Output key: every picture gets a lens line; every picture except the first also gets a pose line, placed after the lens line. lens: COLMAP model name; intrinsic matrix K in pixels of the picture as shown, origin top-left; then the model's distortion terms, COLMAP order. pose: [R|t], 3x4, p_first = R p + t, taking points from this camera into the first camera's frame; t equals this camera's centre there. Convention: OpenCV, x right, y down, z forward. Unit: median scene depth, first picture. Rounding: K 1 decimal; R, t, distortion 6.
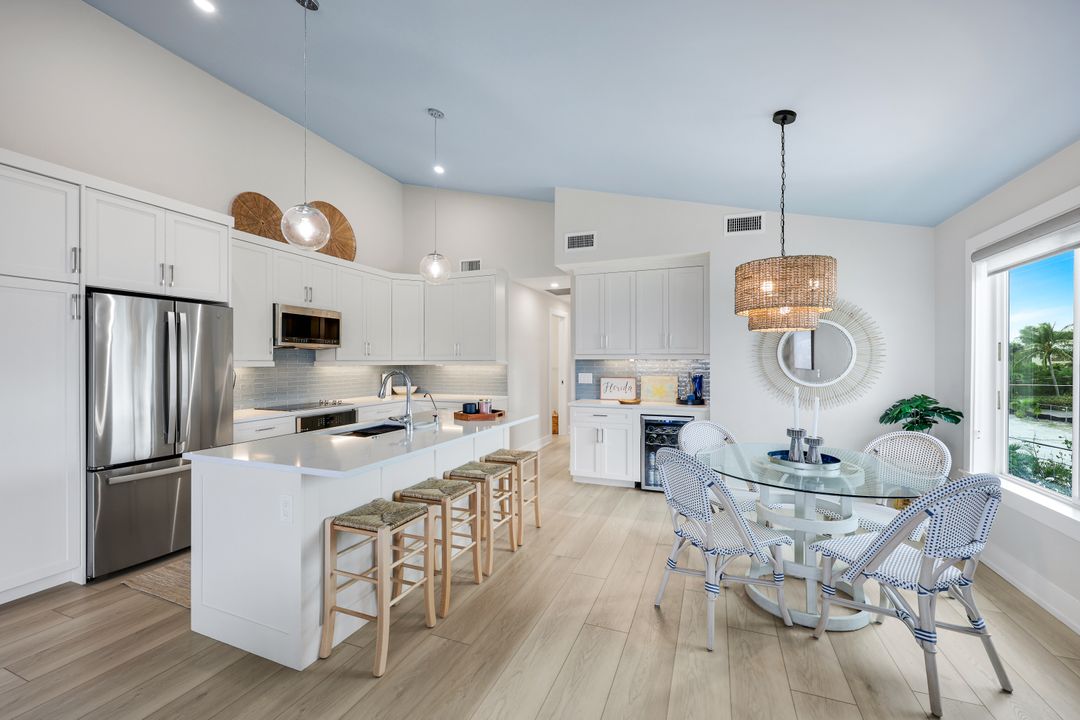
lens RADIAL K [[440.1, 0, 540.0], [0, 440.1, 360.0], [0, 0, 1]] dist [-0.001121, -0.000158]
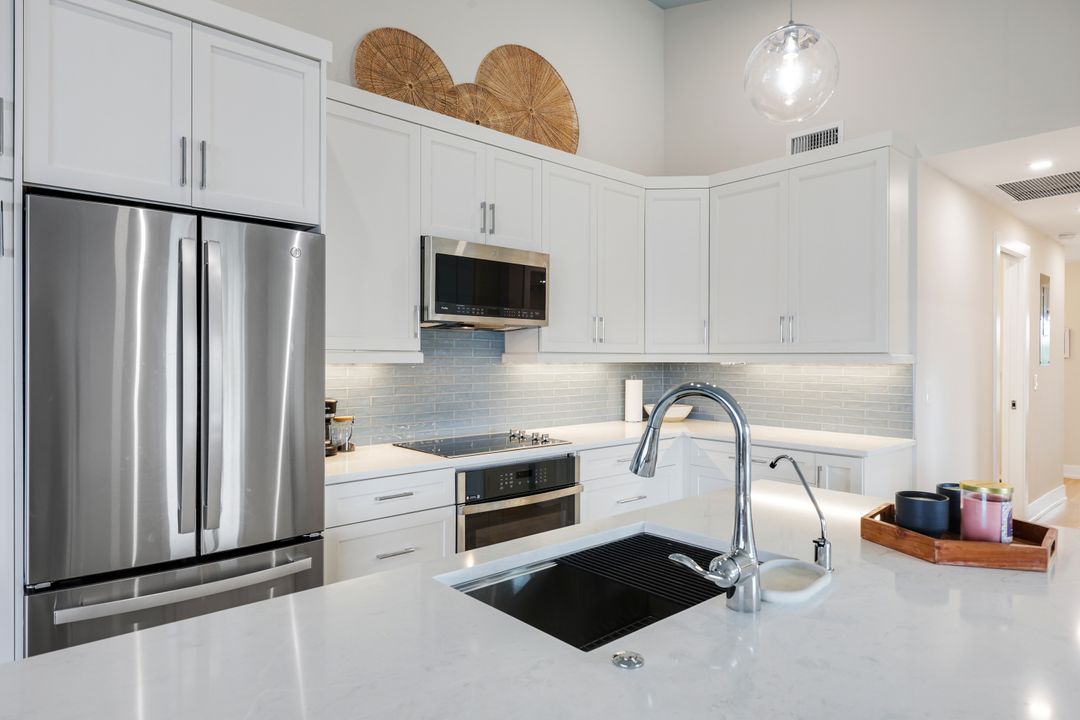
lens RADIAL K [[635.0, 0, 540.0], [0, 635.0, 360.0], [0, 0, 1]] dist [0.000379, 0.000064]
pose [[0.893797, 0.007201, -0.448414, -0.164746], [-0.004145, 0.999961, 0.007798, 0.005169], [0.448453, -0.005111, 0.893792, 0.418846]]
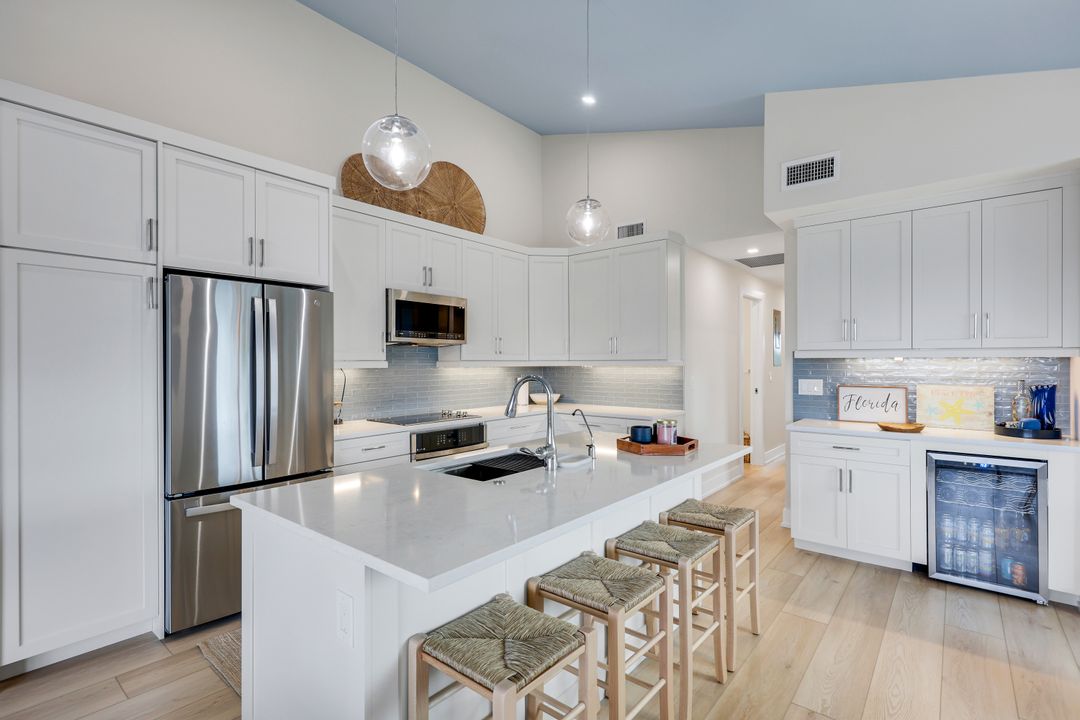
lens RADIAL K [[506.8, 0, 538.4], [0, 506.8, 363.0], [0, 0, 1]] dist [0.001058, 0.000218]
pose [[0.952006, -0.000374, -0.306078, -0.064273], [0.001730, 0.999990, 0.004159, 0.002633], [0.306073, -0.004489, 0.951997, 0.211703]]
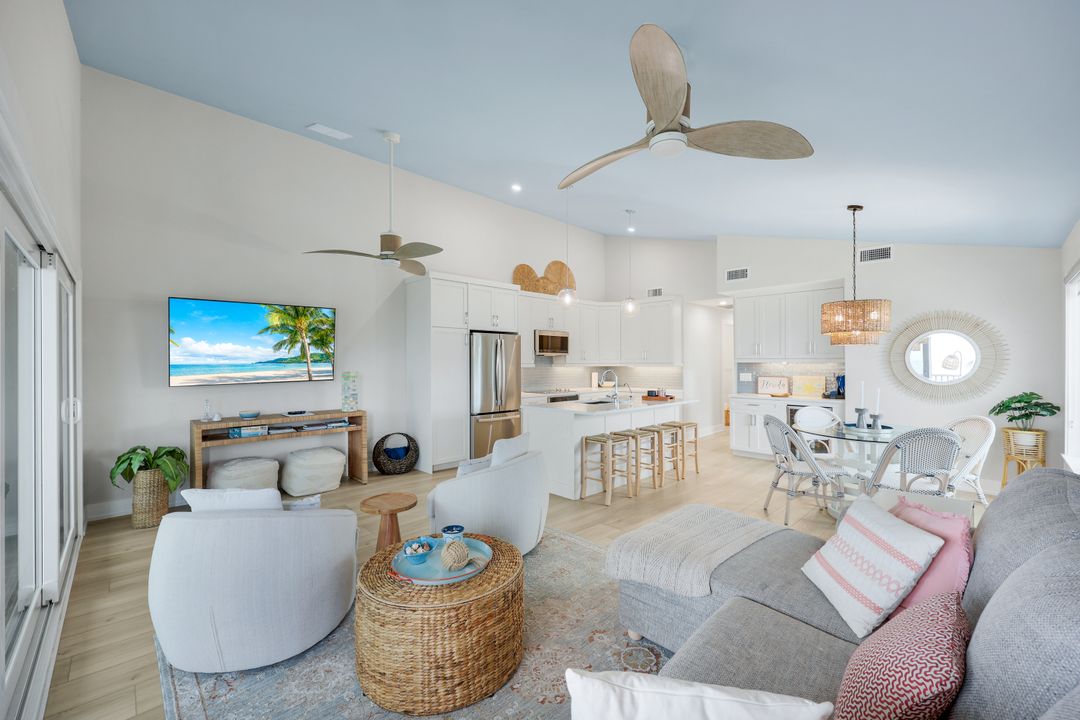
lens RADIAL K [[440.1, 0, 540.0], [0, 440.1, 360.0], [0, 0, 1]] dist [-0.001121, -0.000158]
pose [[0.911270, -0.003261, -0.411797, 0.109654], [0.002086, 0.999992, -0.003303, -0.006972], [0.411804, 0.002151, 0.911270, -0.531389]]
